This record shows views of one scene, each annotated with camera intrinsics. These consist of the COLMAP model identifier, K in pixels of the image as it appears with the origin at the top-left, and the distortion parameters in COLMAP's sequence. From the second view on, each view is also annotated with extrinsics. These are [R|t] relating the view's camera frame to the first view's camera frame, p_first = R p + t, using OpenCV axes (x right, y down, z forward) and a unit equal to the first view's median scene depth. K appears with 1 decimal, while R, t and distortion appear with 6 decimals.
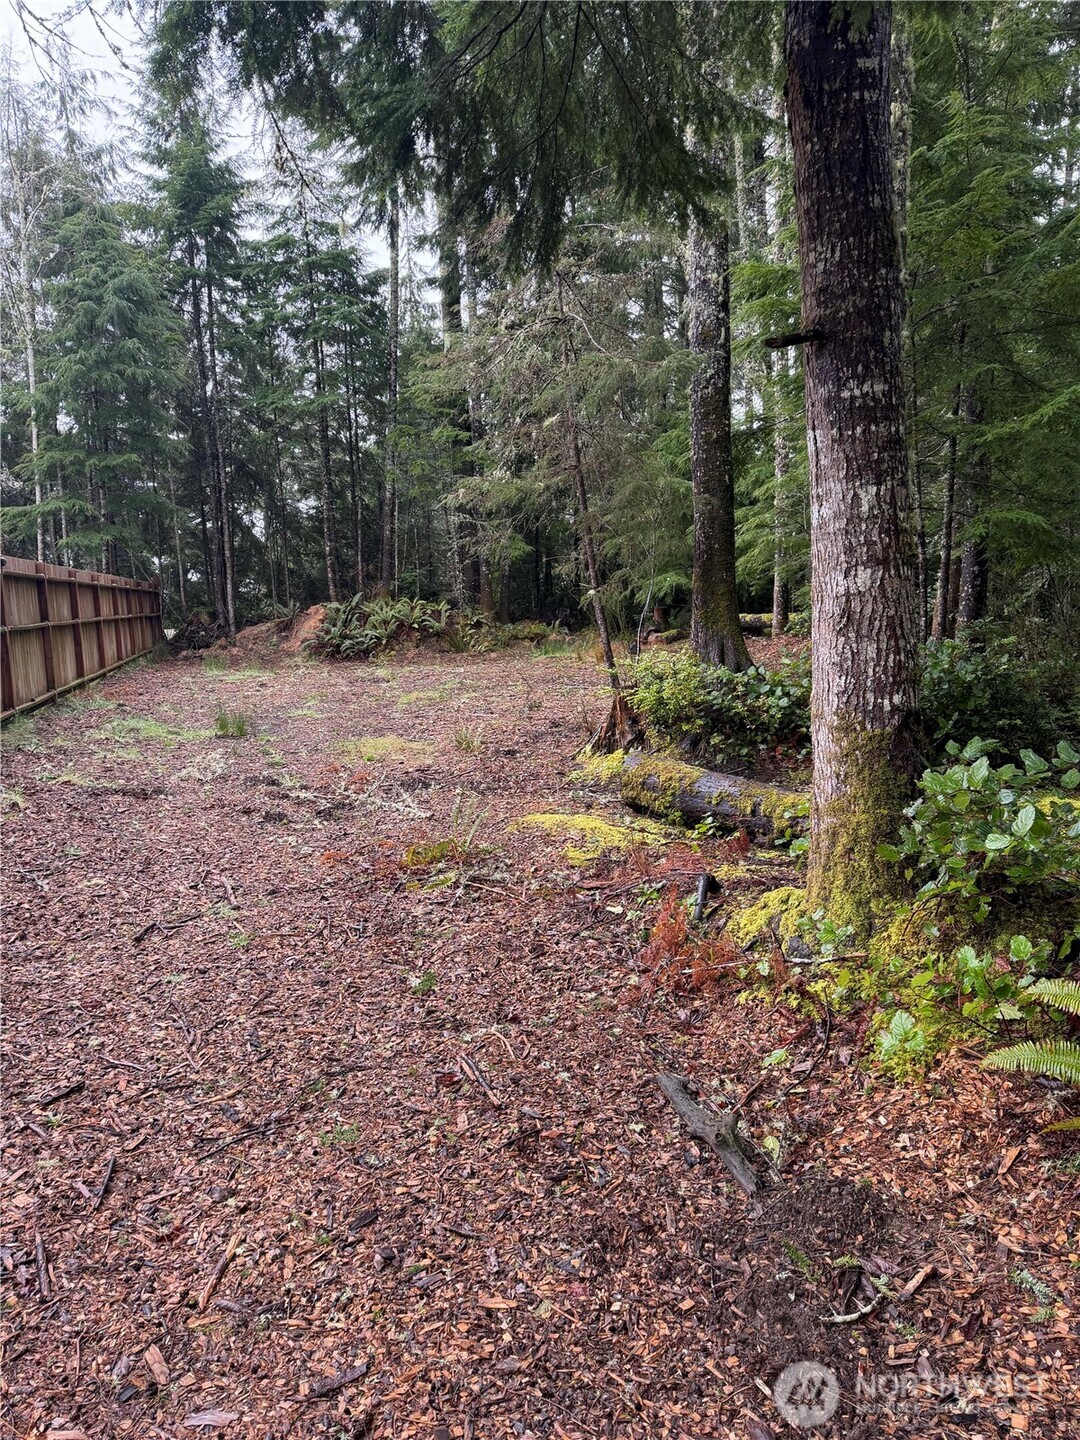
lens RADIAL K [[1002.2, 0, 538.4], [0, 1002.2, 727.1], [0, 0, 1]] dist [0.063462, -0.013902]
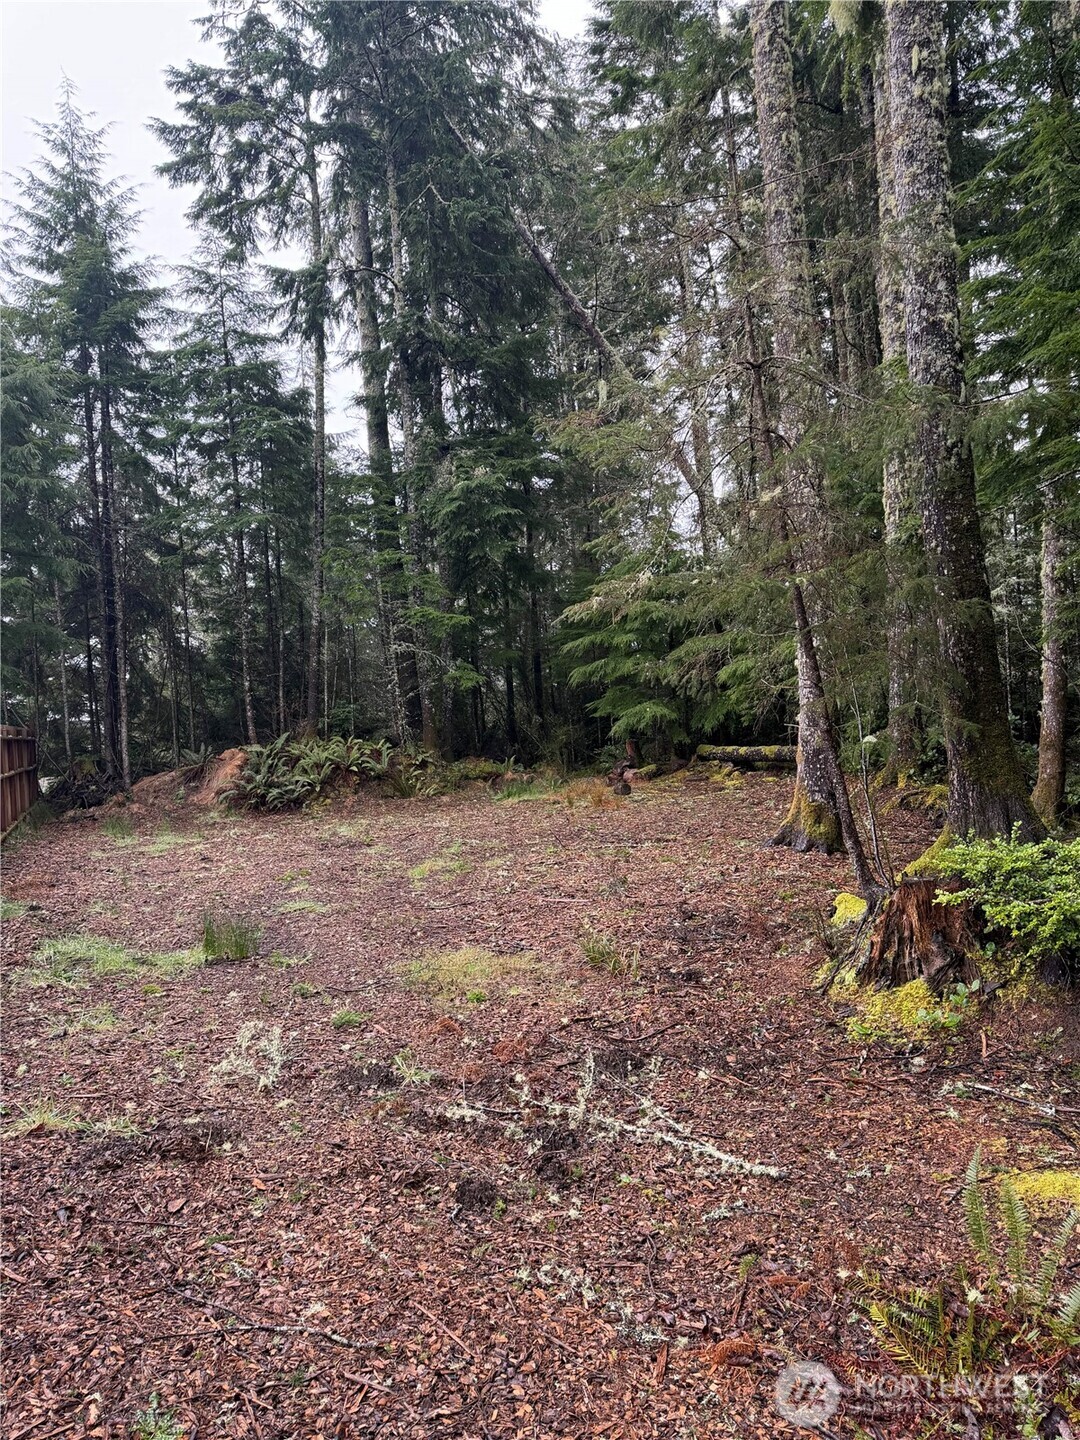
lens RADIAL K [[1002.2, 0, 542.2], [0, 1002.2, 713.6], [0, 0, 1]] dist [0.063462, -0.013902]
pose [[0.989827, -0.026451, 0.139796, -0.080314], [0.045516, 0.989800, -0.134998, -0.023377], [-0.134799, 0.139988, 0.980935, 0.119093]]
